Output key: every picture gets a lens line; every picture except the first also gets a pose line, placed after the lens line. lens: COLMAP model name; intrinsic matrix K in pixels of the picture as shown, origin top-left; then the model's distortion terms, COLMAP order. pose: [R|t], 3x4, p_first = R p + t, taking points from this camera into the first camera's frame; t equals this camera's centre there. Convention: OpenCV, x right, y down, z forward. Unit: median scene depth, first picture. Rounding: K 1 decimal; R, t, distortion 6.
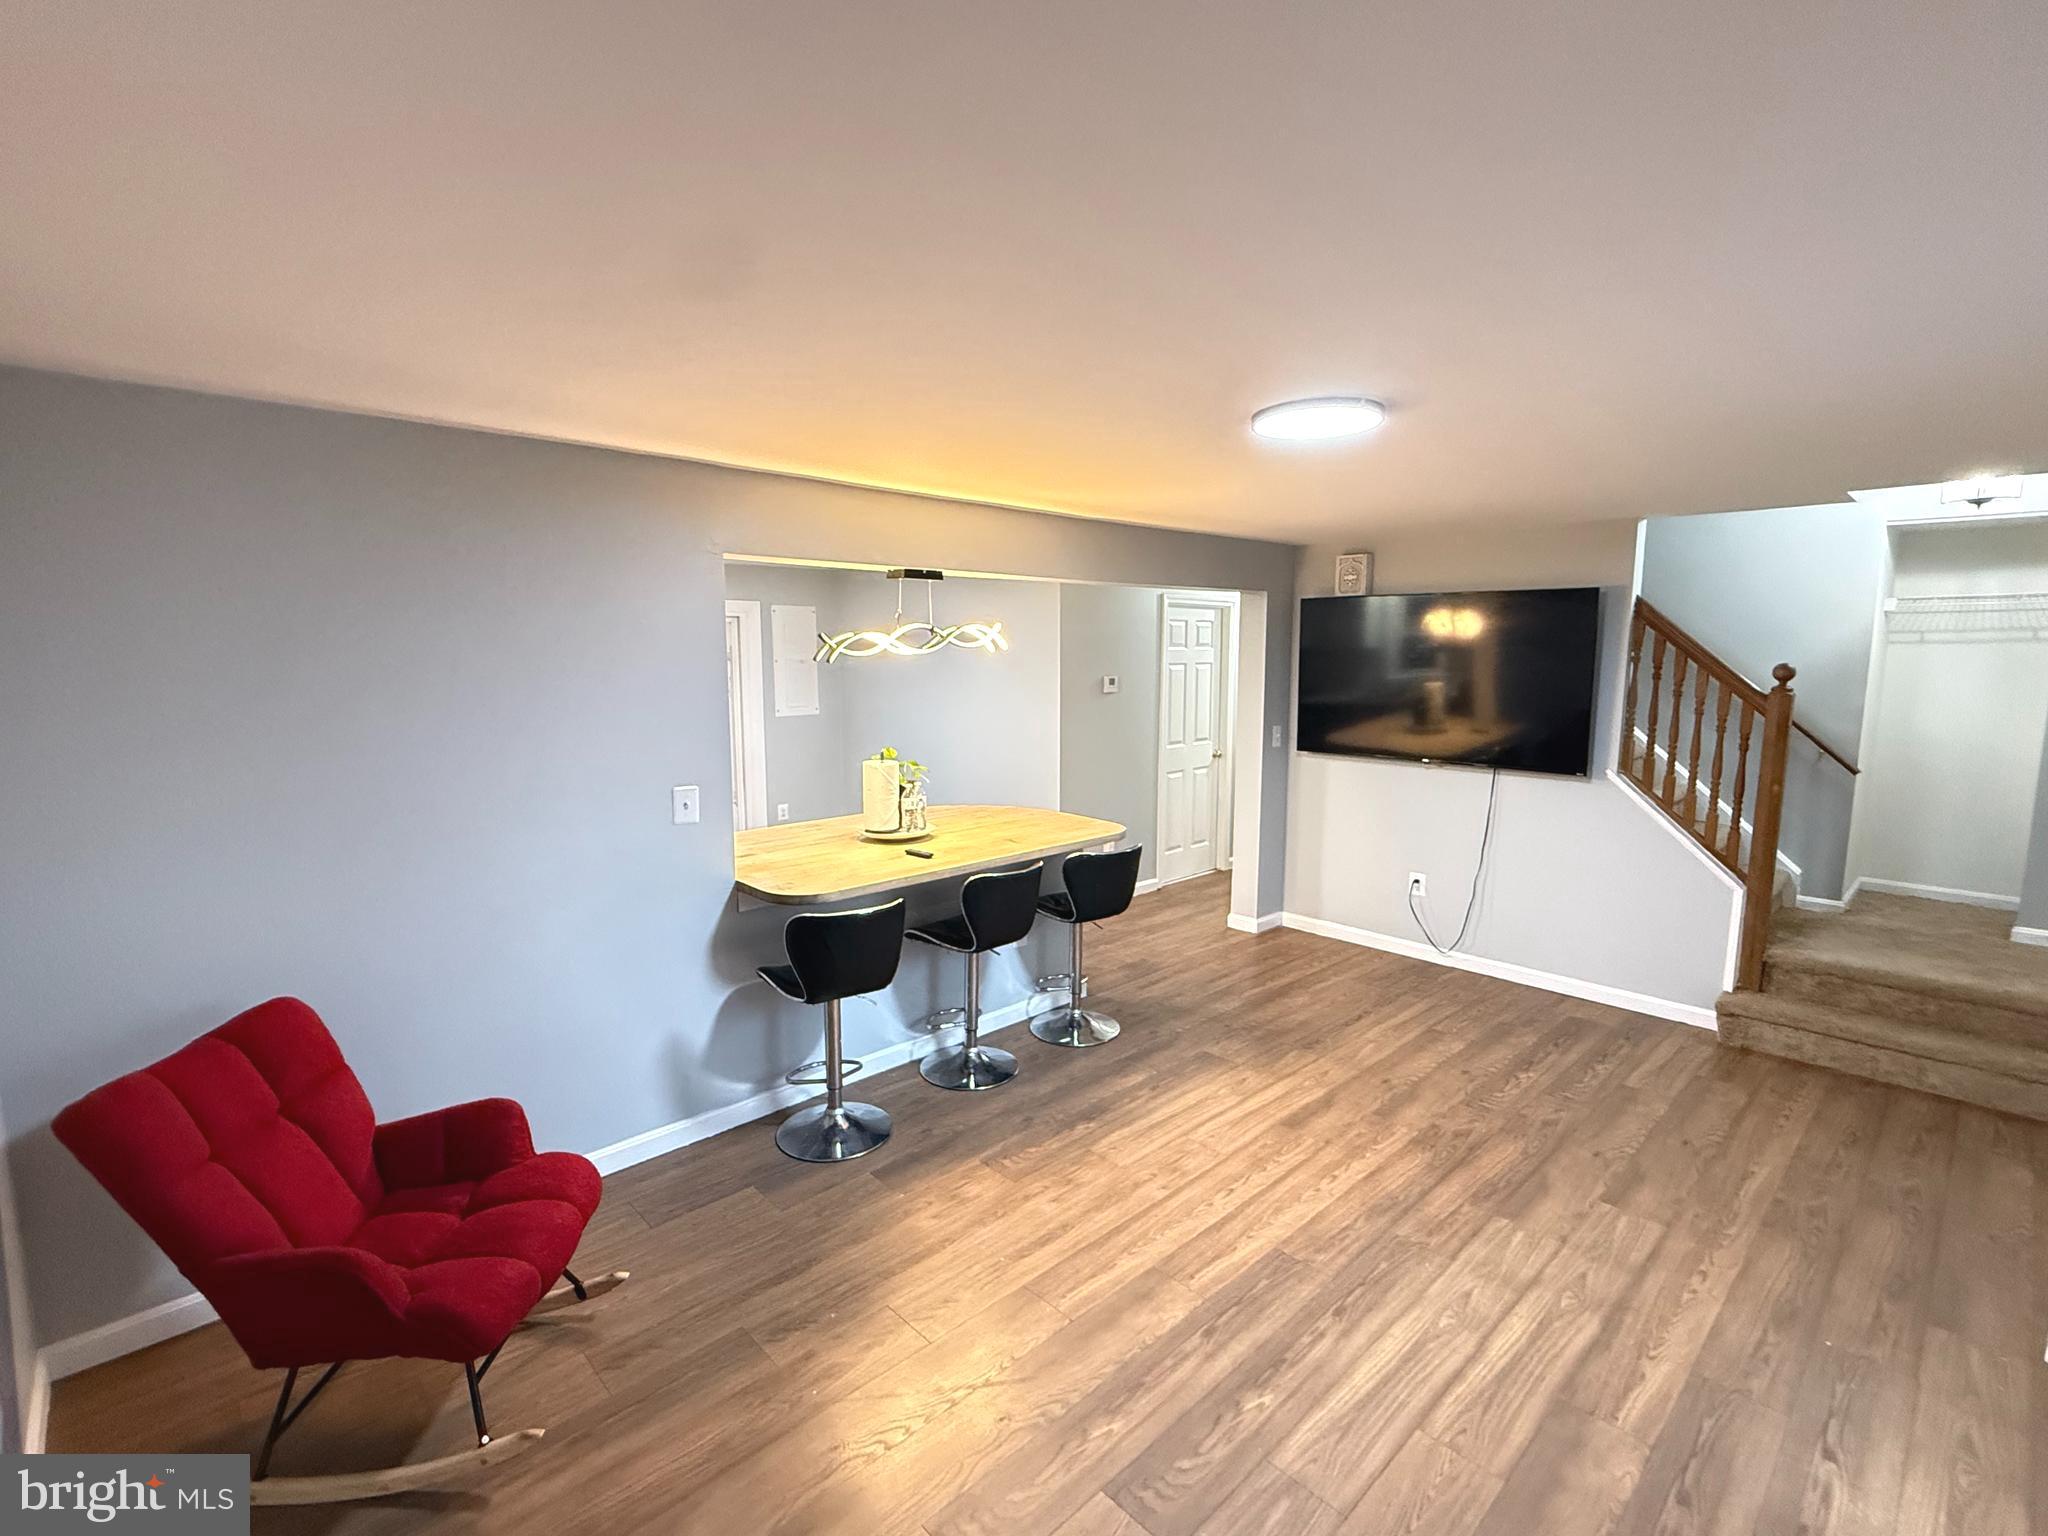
lens RADIAL K [[952.1, 0, 1024.0], [0, 952.1, 768.0], [0, 0, 1]] dist [0.000560, 0.000845]
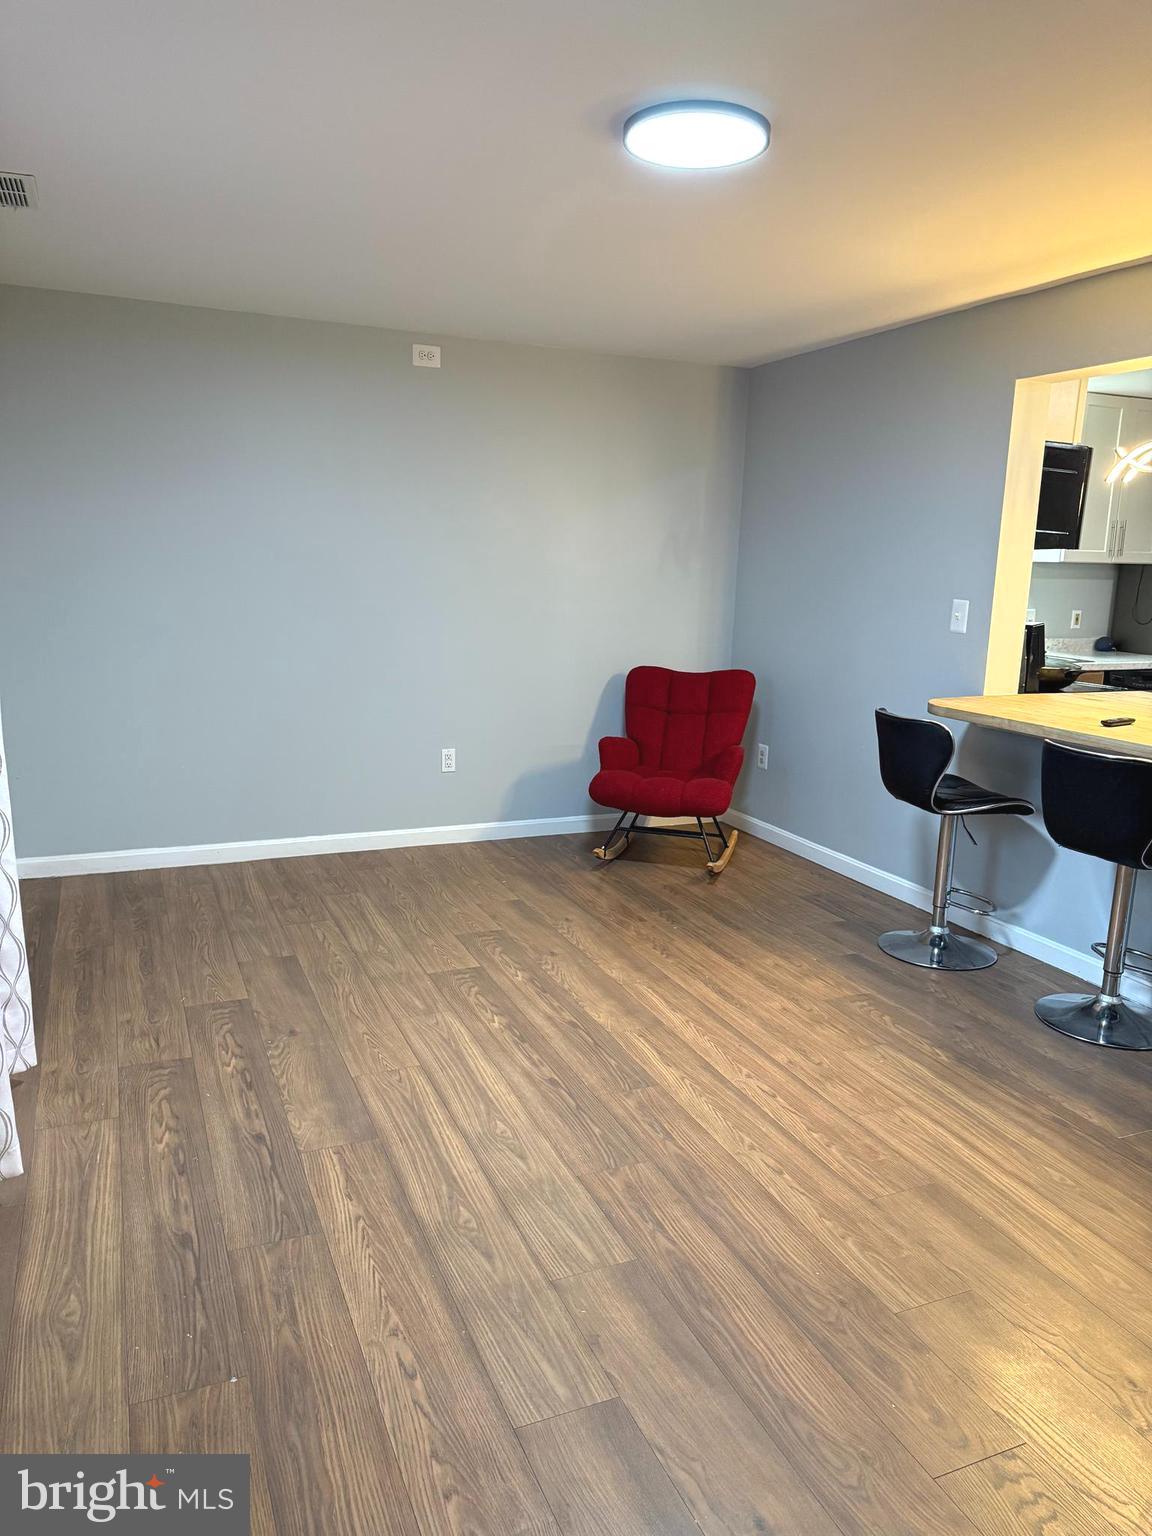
lens RADIAL K [[1069.6, 0, 575.3], [0, 1069.6, 771.7], [0, 0, 1]] dist [0.156878, -0.291998]
pose [[-0.350345, 0.169161, -0.921218, 1.011390], [-0.146215, 0.961619, 0.232186, -0.017444], [0.925138, 0.216041, -0.312164, 0.992732]]
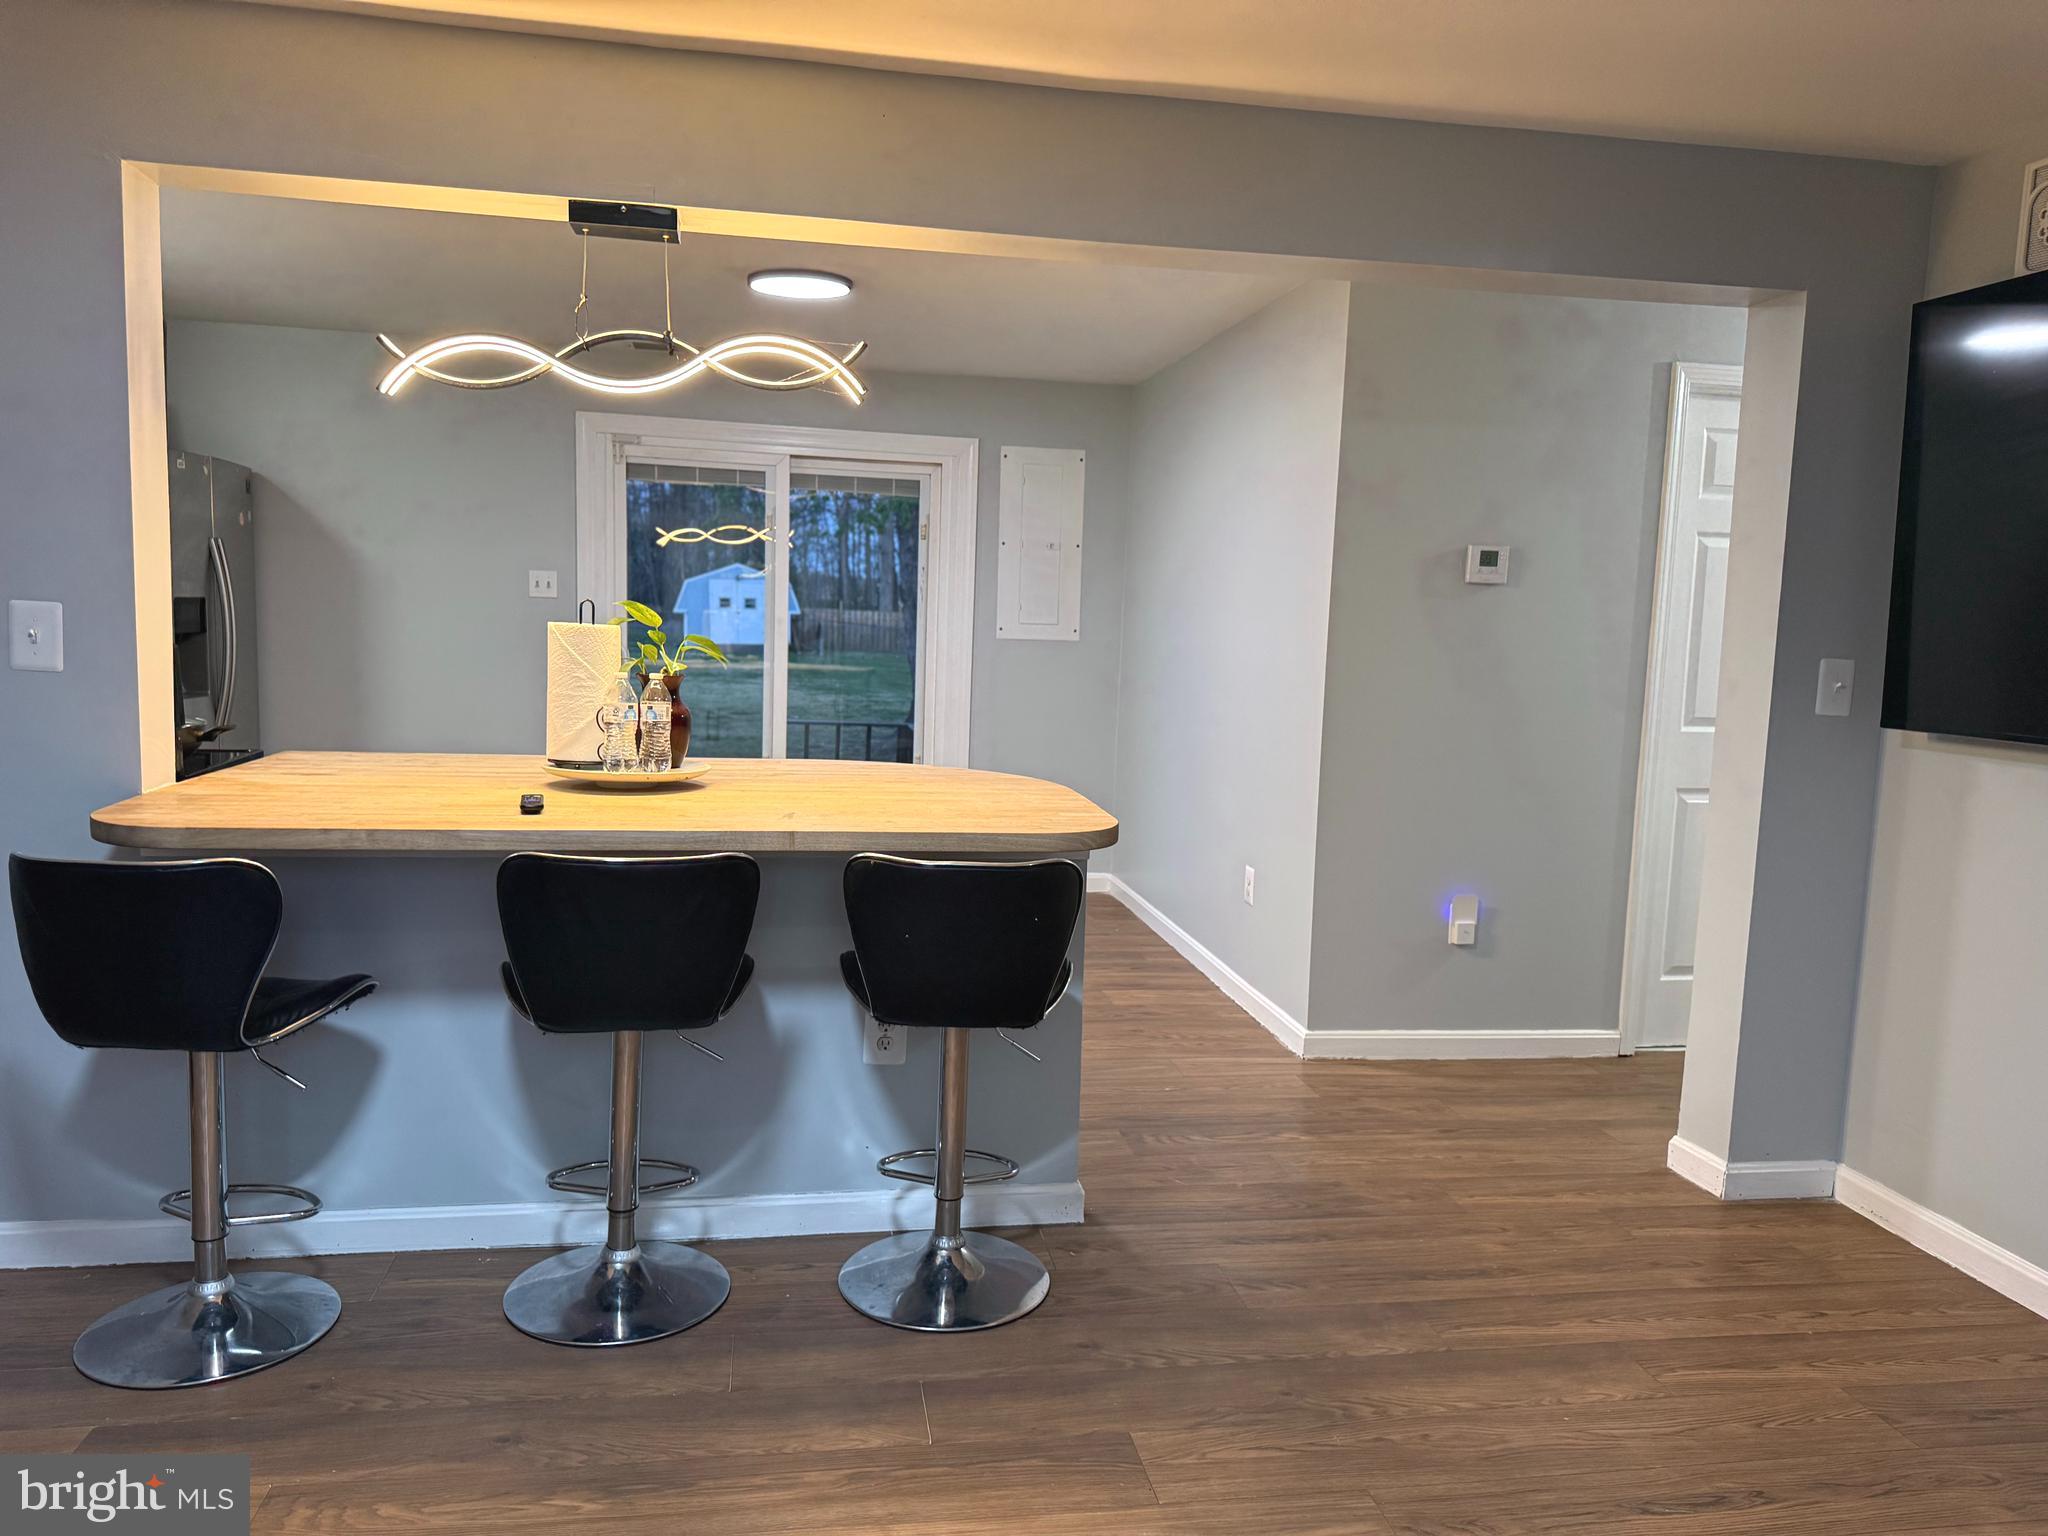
lens RADIAL K [[1450.9, 0, 1023.9], [0, 1450.9, 777.4], [0, 0, 1]] dist [0.001644, -0.001737]
pose [[0.827780, 0.088610, -0.554011, 0.548929], [-0.103989, 0.994572, 0.003700, 0.056001], [0.551331, 0.054548, 0.832501, 0.607535]]
